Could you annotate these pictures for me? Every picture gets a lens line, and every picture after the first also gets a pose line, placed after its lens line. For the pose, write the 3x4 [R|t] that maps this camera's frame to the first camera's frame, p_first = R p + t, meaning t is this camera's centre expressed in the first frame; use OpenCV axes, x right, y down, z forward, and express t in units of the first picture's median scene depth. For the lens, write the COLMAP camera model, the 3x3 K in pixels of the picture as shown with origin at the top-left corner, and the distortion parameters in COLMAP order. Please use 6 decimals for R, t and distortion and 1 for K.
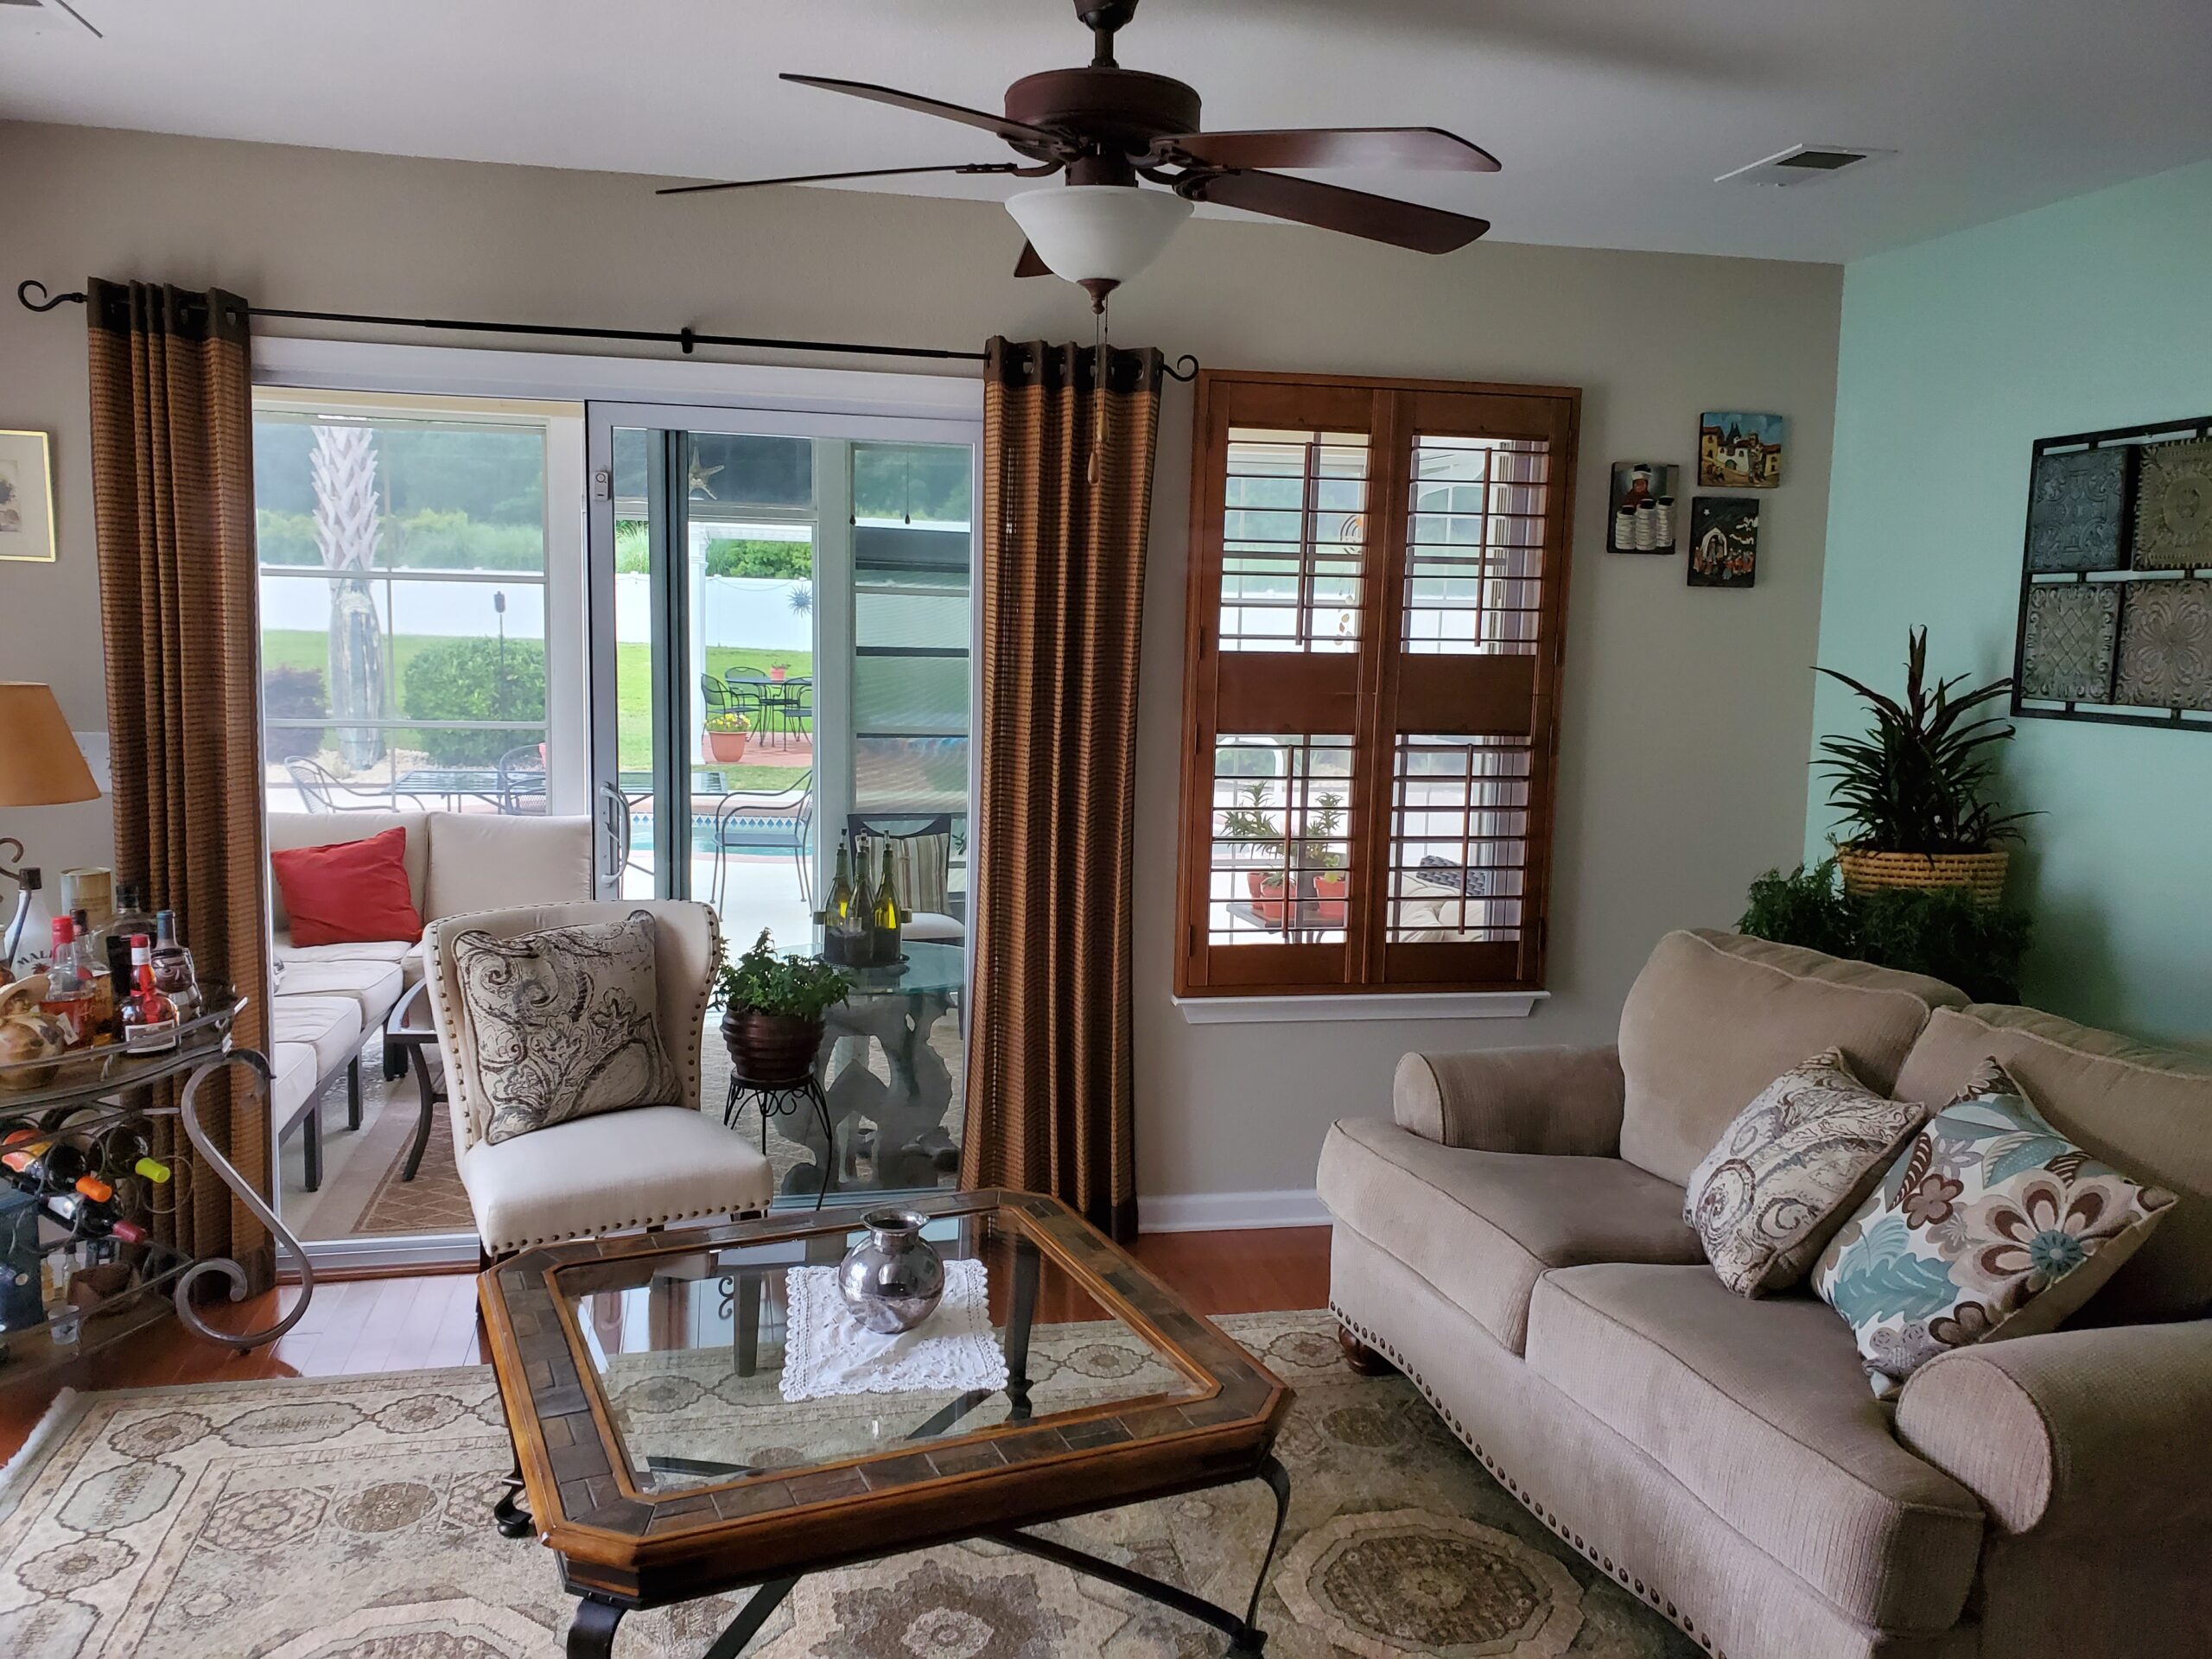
lens RADIAL K [[1681.2, 0, 1122.5], [0, 1681.2, 824.4], [0, 0, 1]] dist [0.139337, -0.257548]
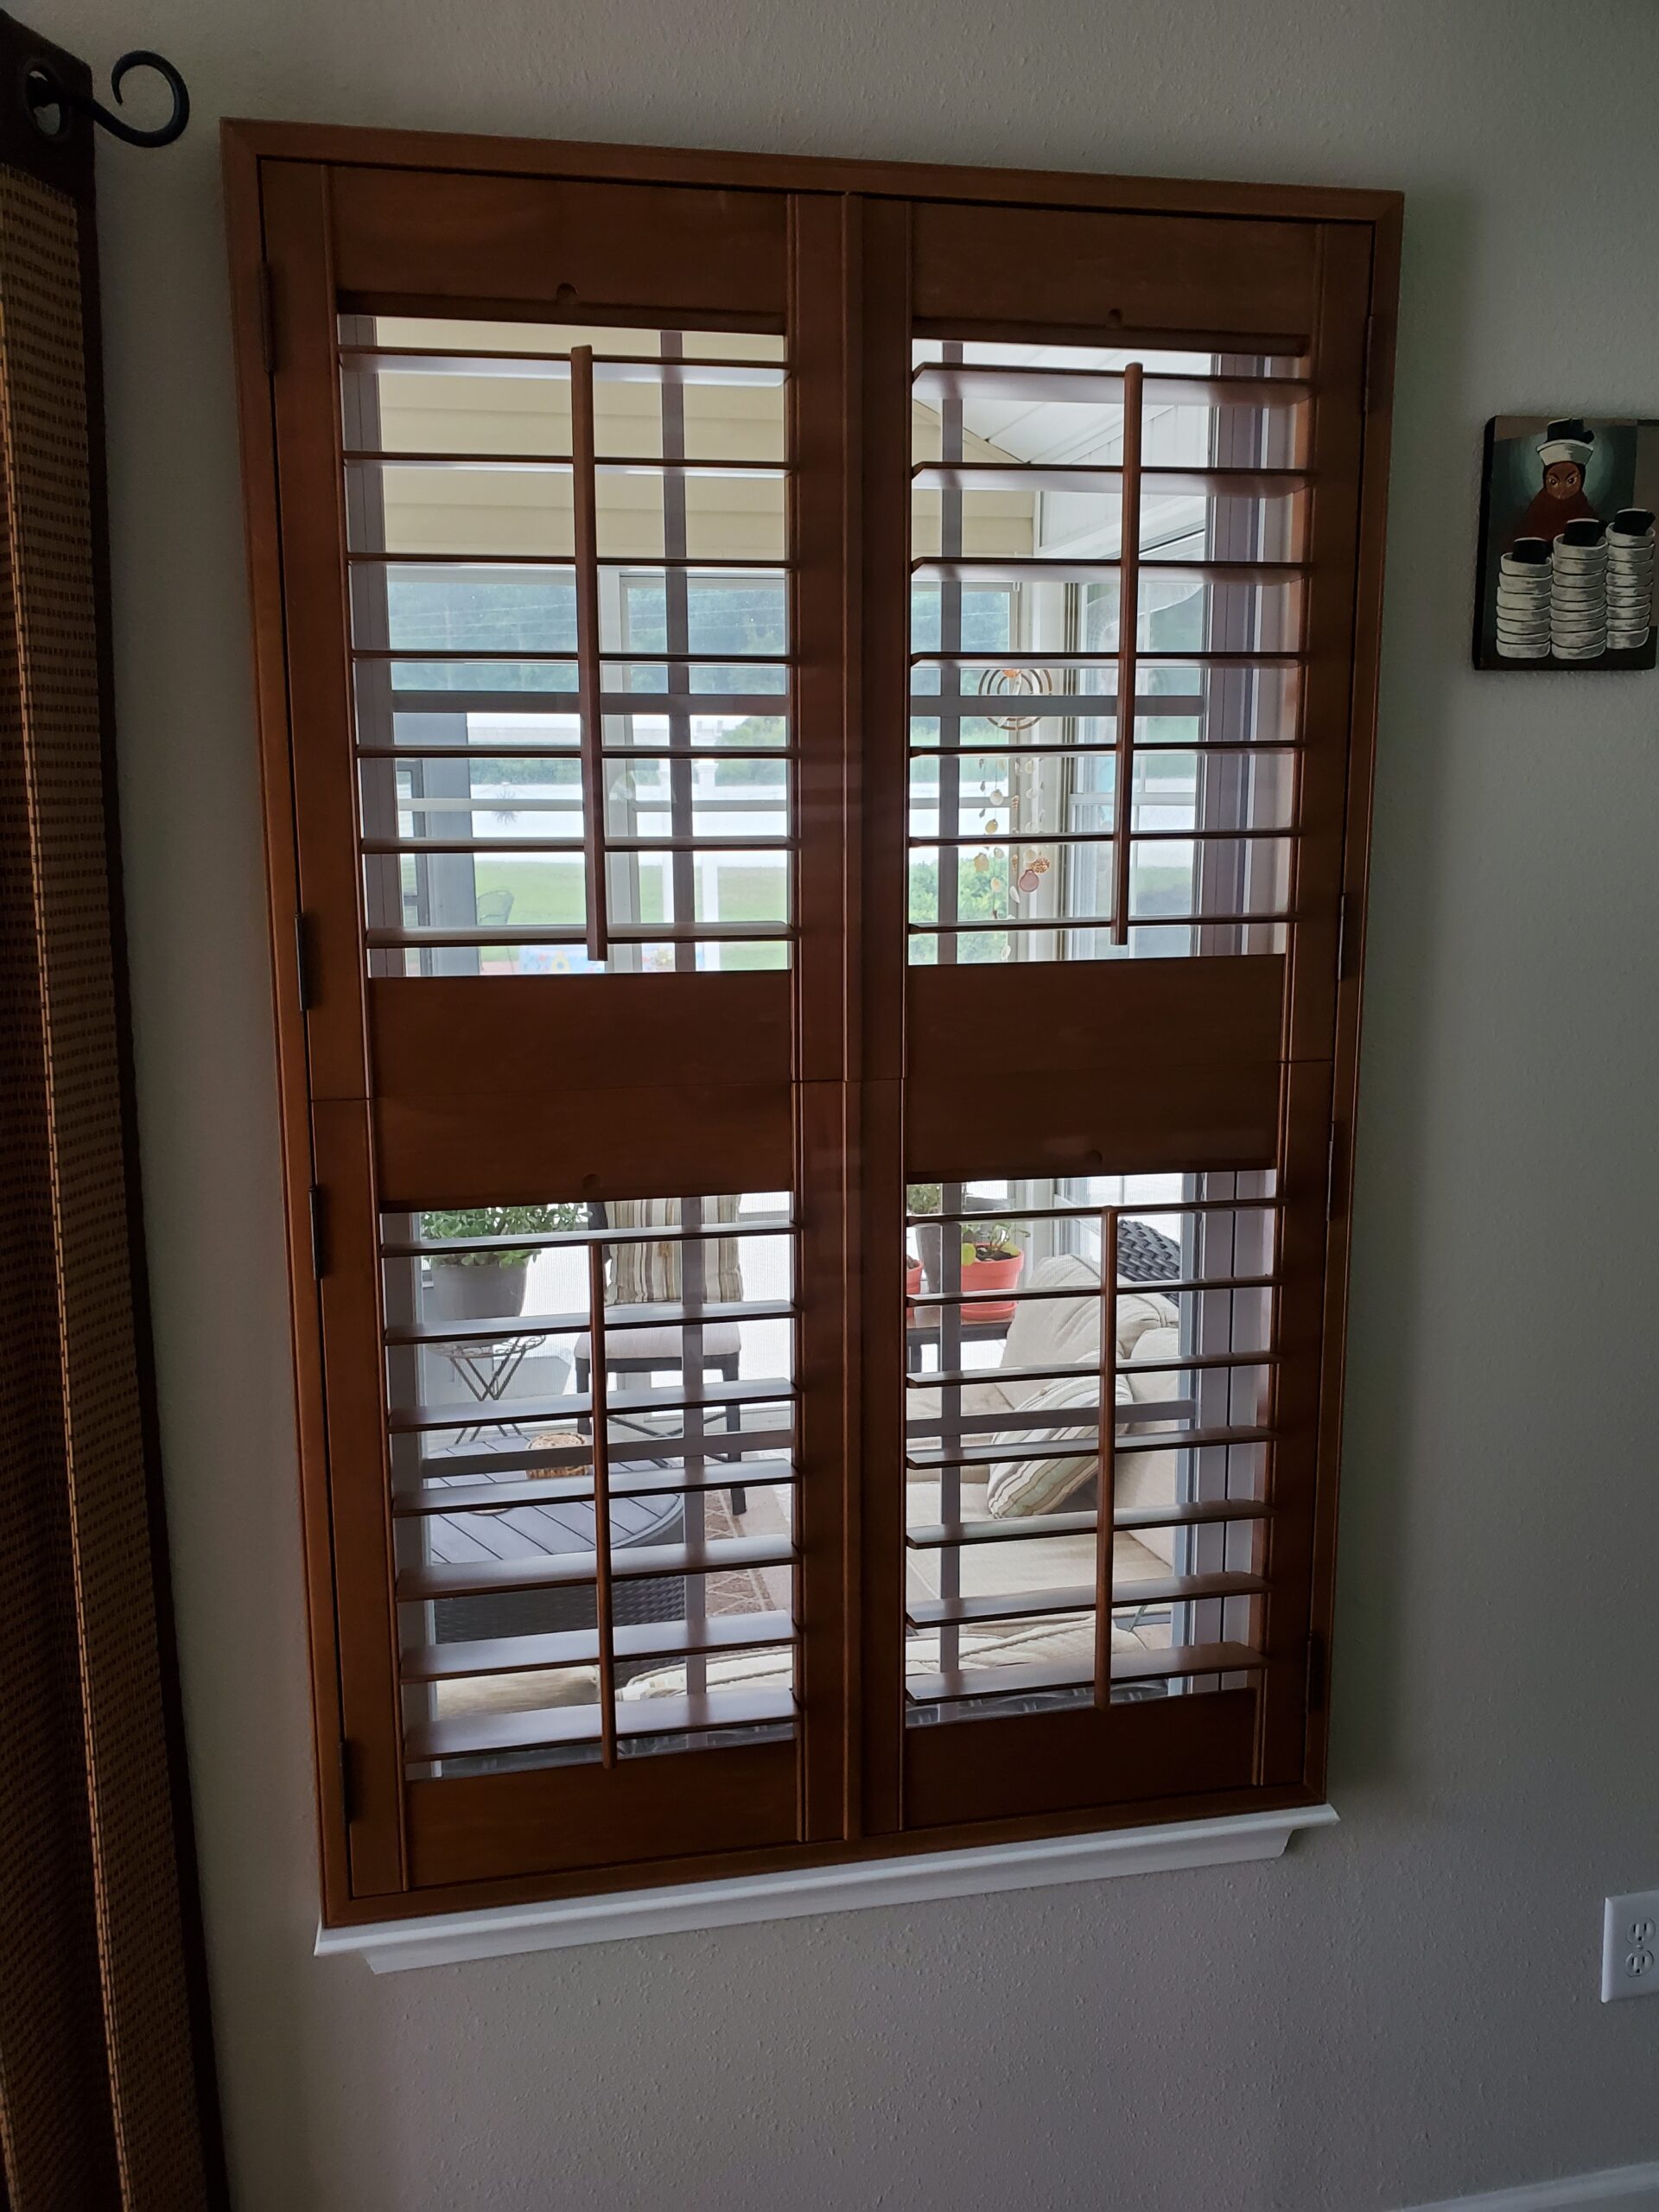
lens RADIAL K [[1681.2, 0, 898.9], [0, 1681.2, 1101.1], [0, 0, 1]] dist [0.139337, -0.257548]
pose [[0.999505, -0.029420, -0.011131, 0.161994], [0.030054, 0.997627, 0.061948, -0.093269], [0.009282, -0.062252, 0.998017, 0.625633]]
